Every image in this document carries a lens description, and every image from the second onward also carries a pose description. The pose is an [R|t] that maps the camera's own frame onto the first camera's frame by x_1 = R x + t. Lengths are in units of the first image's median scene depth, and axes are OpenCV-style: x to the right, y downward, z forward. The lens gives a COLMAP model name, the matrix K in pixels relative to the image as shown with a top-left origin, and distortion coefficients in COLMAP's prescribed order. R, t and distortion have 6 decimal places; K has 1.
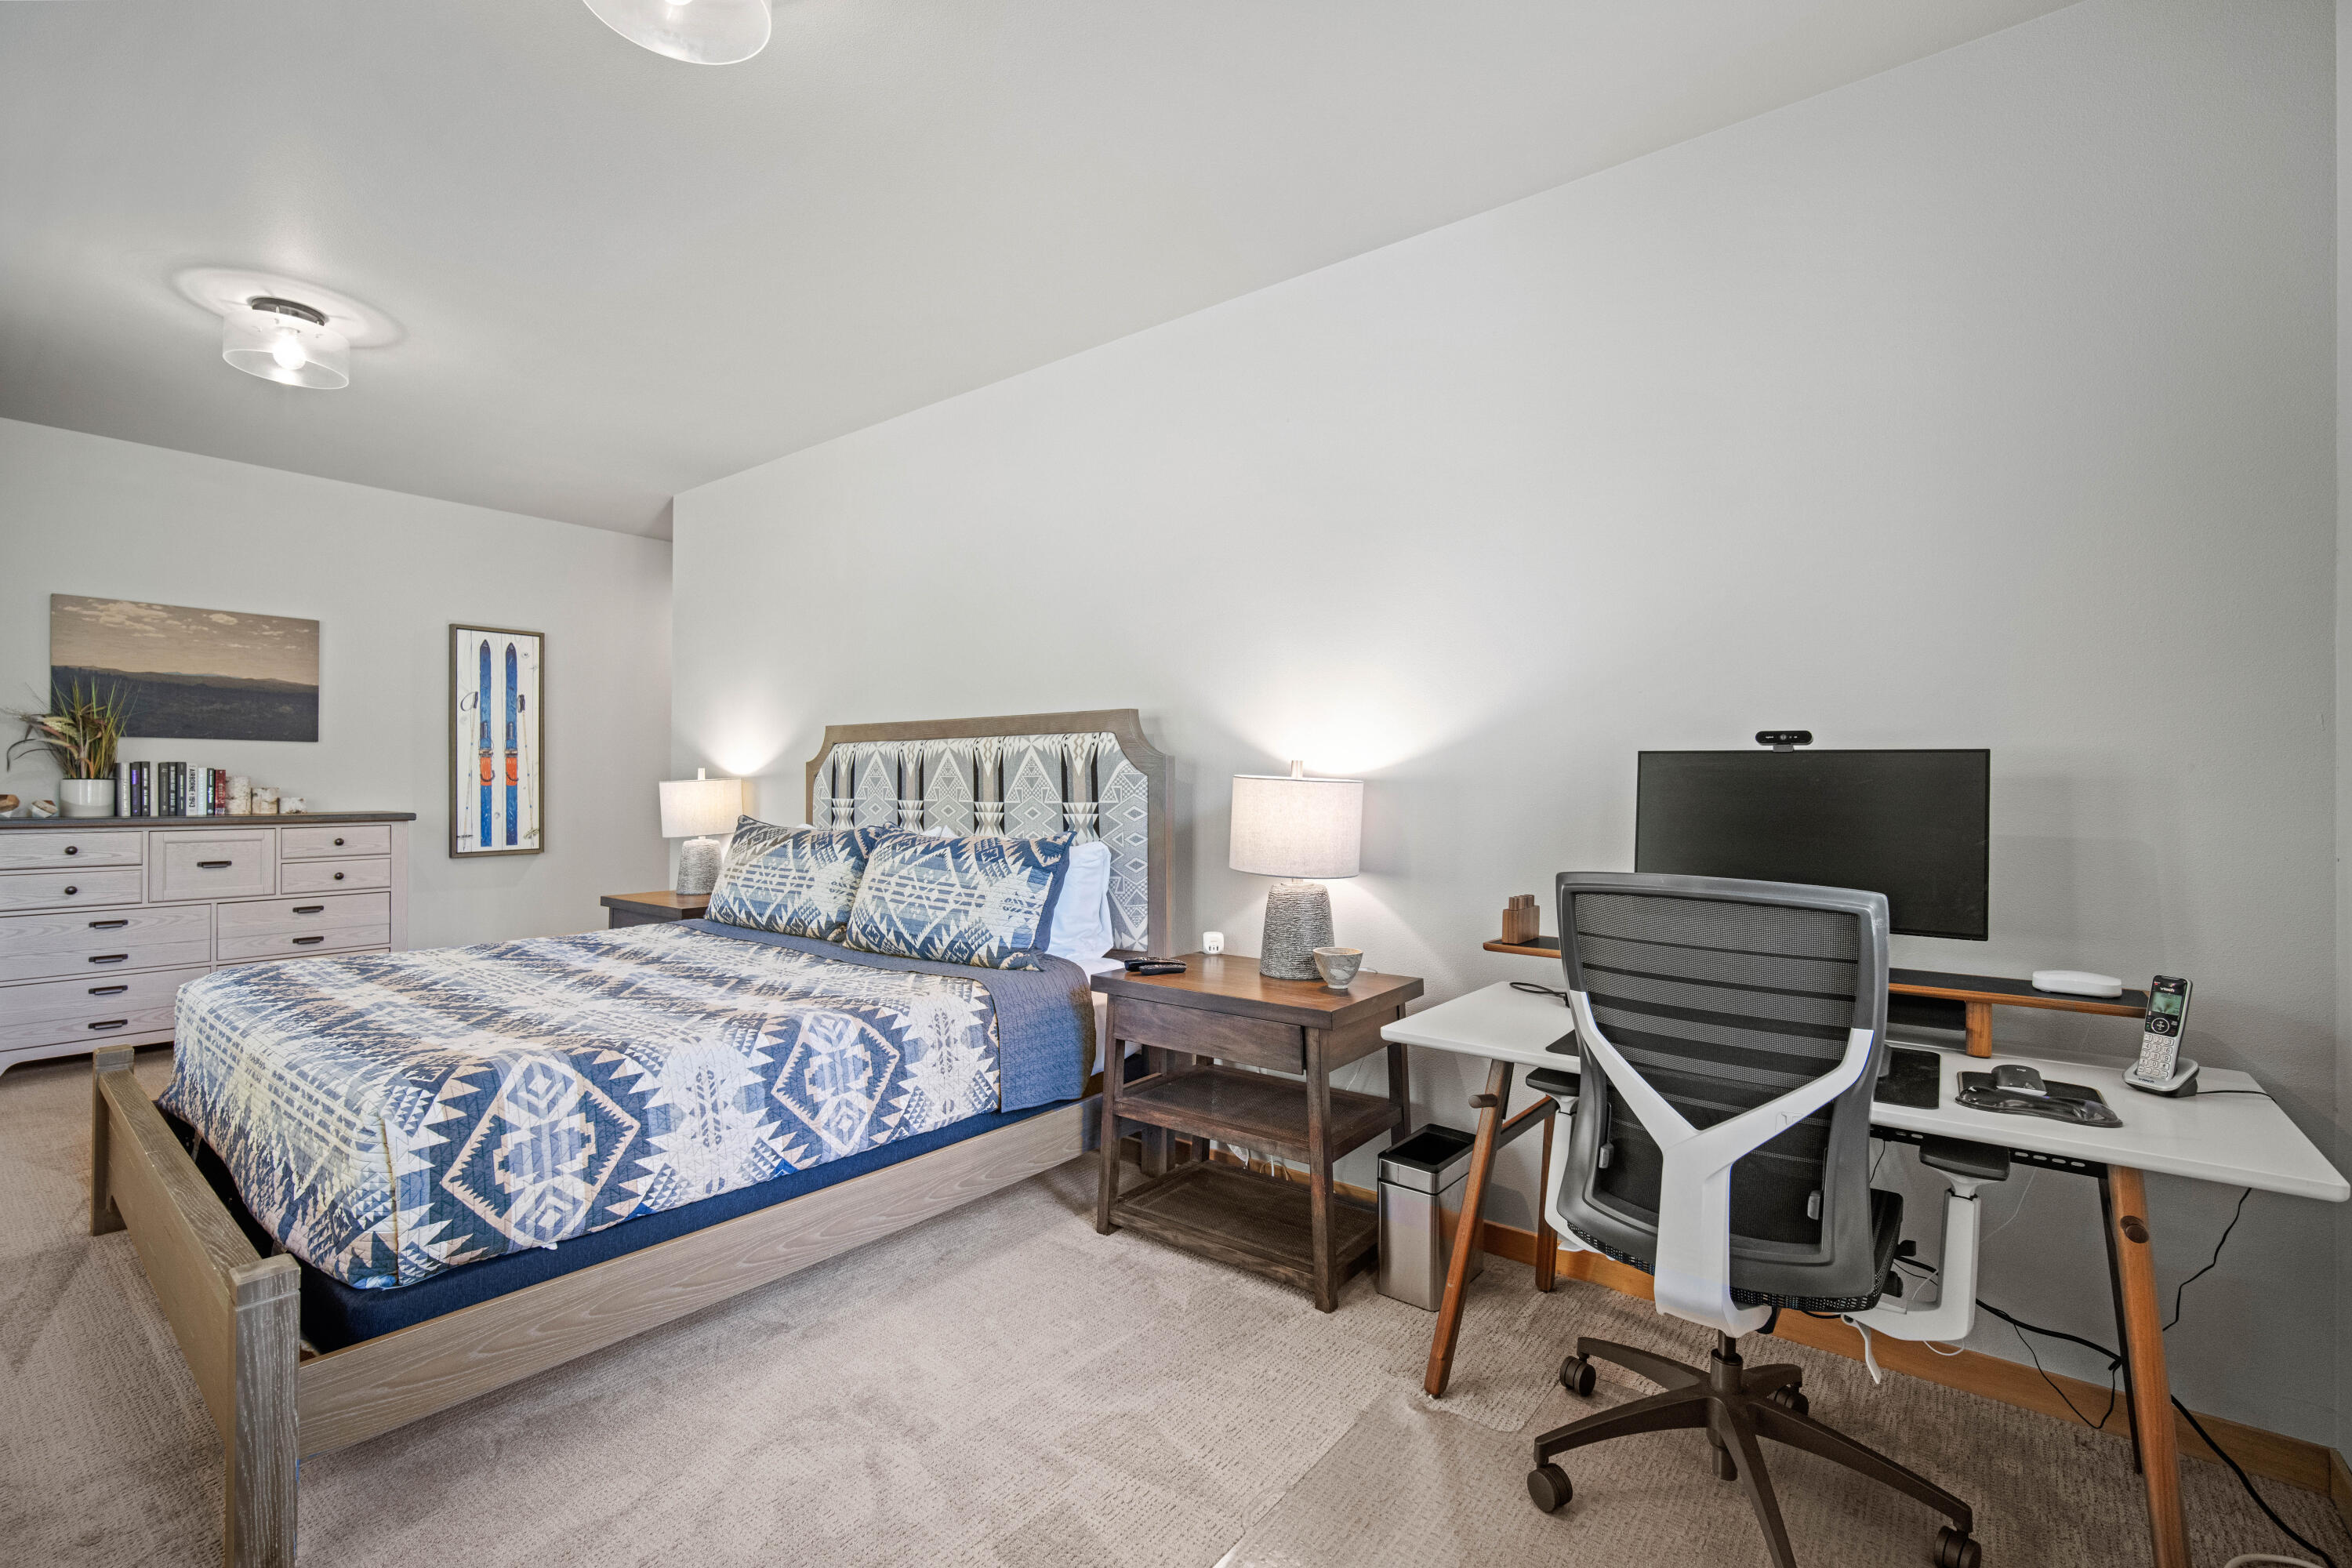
lens RADIAL K [[1019.2, 0, 1154.7], [0, 1019.2, 775.8], [0, 0, 1]] dist [-0.005375, -0.000215]
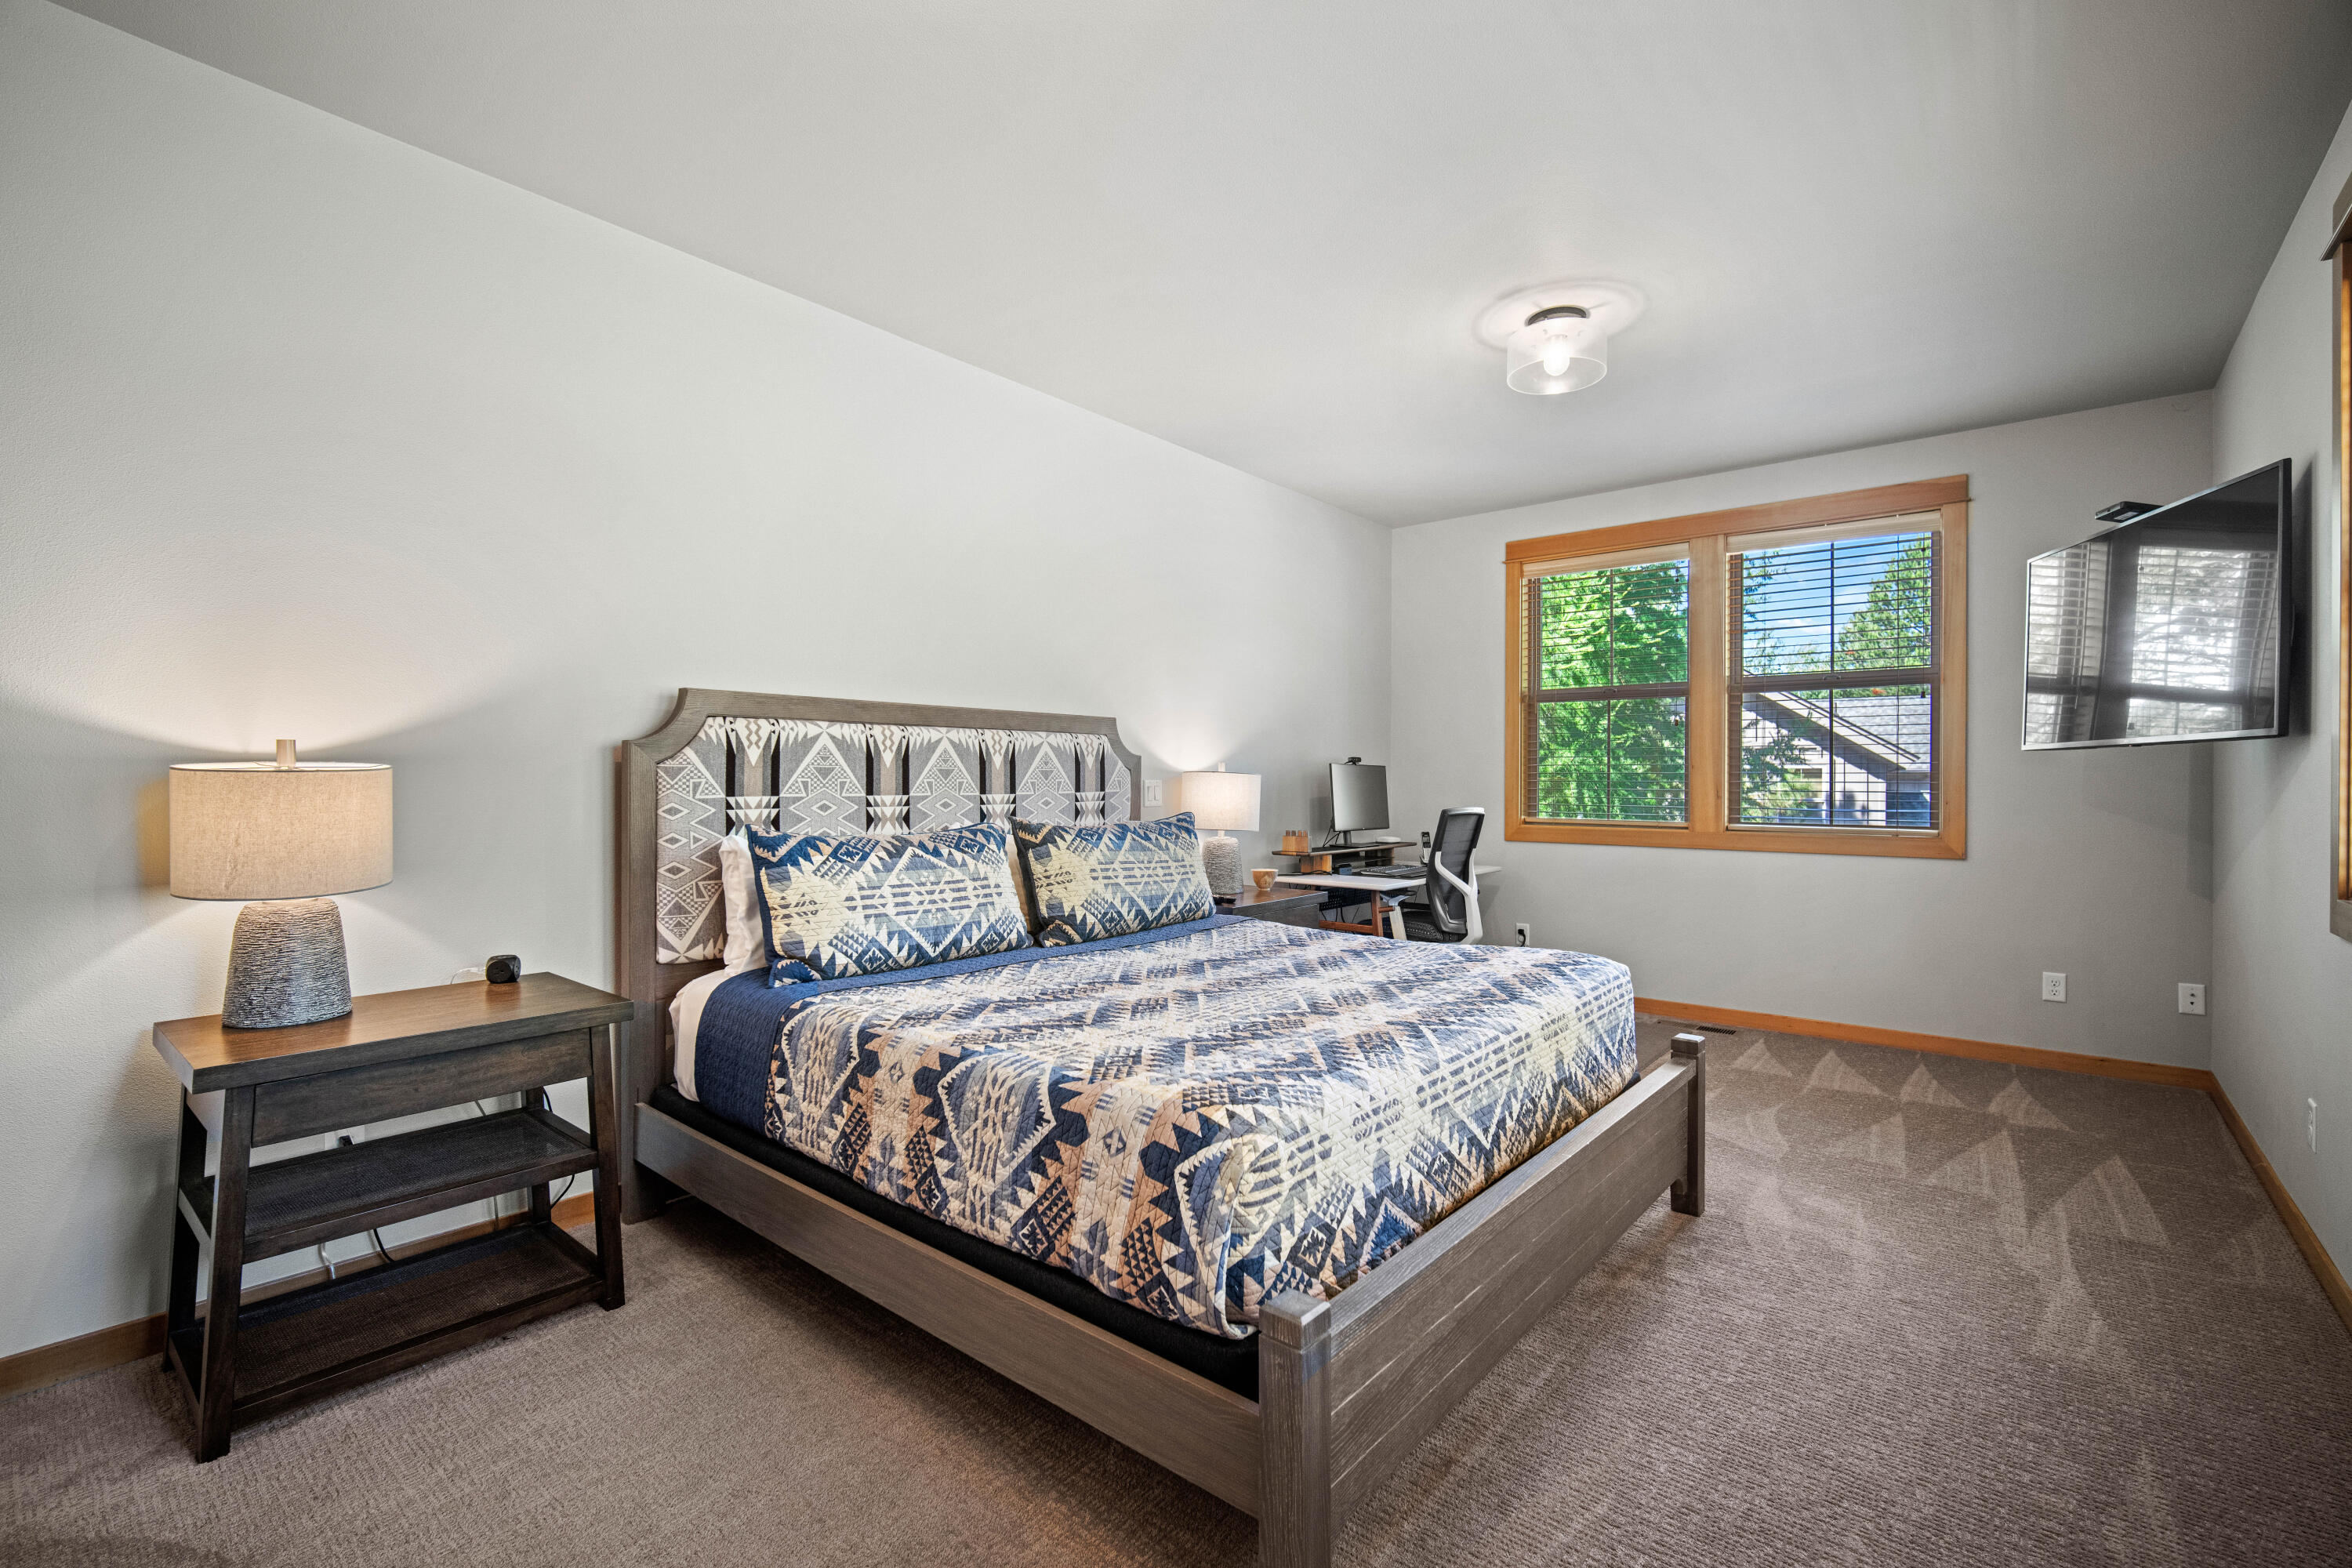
lens RADIAL K [[1019.2, 0, 1169.3], [0, 1019.2, 784.6], [0, 0, 1]] dist [-0.005375, -0.000215]
pose [[0.014744, -0.013374, 0.999802, -0.547934], [-0.017752, 0.999749, 0.013635, -0.000418], [-0.999734, -0.017949, 0.014503, 0.377507]]
